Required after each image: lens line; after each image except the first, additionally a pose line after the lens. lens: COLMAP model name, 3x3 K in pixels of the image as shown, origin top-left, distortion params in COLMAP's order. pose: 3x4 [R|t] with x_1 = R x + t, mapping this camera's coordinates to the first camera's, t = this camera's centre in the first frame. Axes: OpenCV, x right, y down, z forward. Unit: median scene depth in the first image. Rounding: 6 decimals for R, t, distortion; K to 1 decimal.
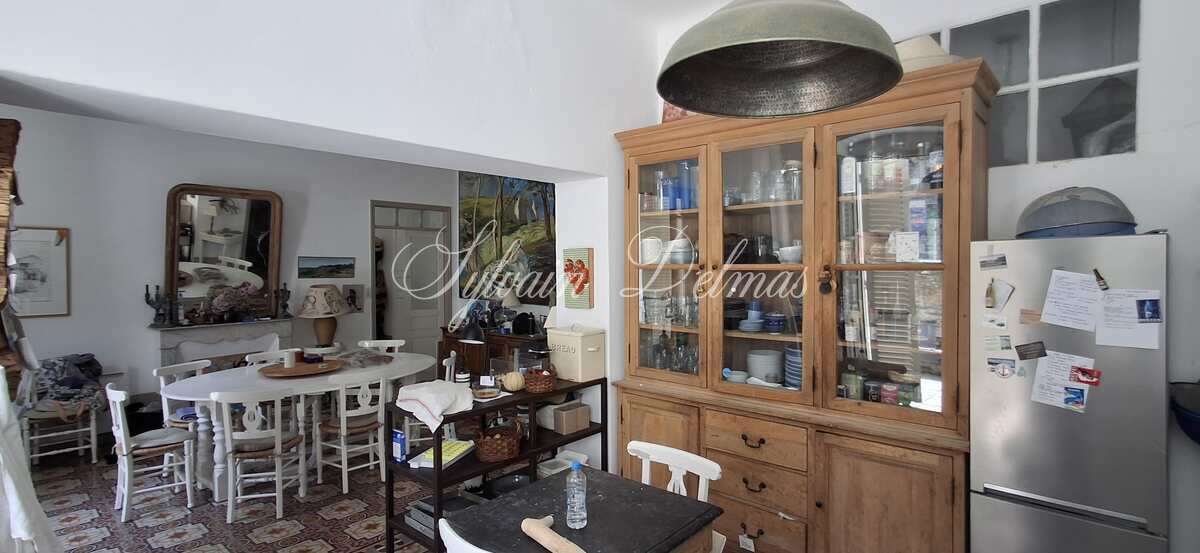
lens RADIAL K [[551.0, 0, 601.0], [0, 551.0, 271.2], [0, 0, 1]] dist [-0.018138, 0.015443]
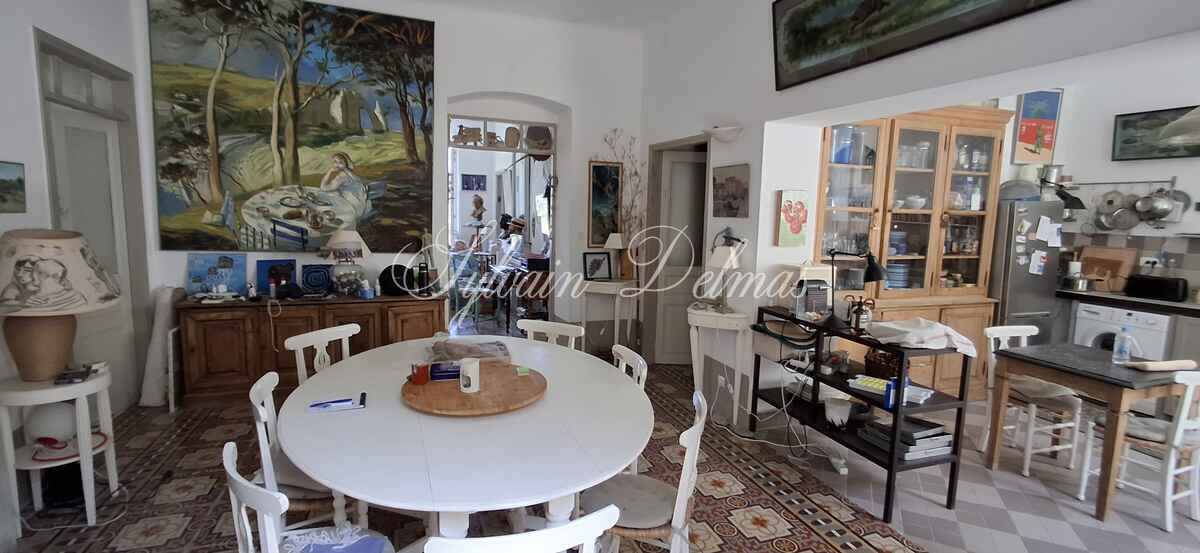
lens RADIAL K [[551.0, 0, 601.0], [0, 551.0, 271.2], [0, 0, 1]] dist [-0.018138, 0.015443]
pose [[0.487281, -0.088222, 0.868778, -0.592218], [-0.016767, 0.993755, 0.110318, 0.001491], [-0.873084, -0.068323, 0.482758, 0.412301]]
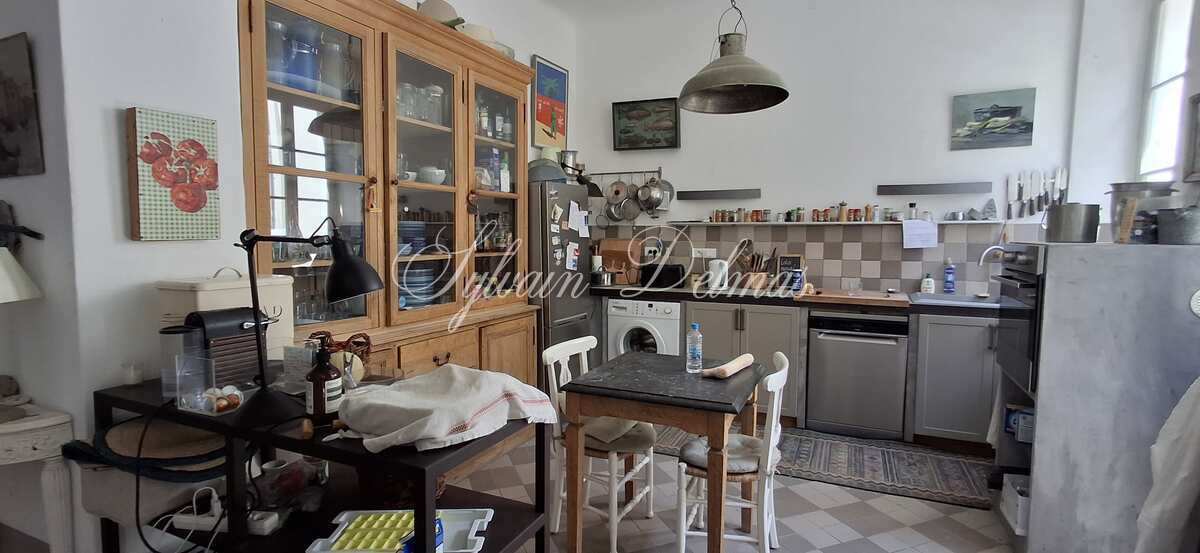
lens RADIAL K [[551.0, 0, 601.0], [0, 551.0, 271.2], [0, 0, 1]] dist [-0.018138, 0.015443]
pose [[-0.283069, -0.059459, 0.957255, -0.309317], [0.008528, 0.997881, 0.064505, 0.033863], [-0.959062, 0.026423, -0.281962, 0.402884]]
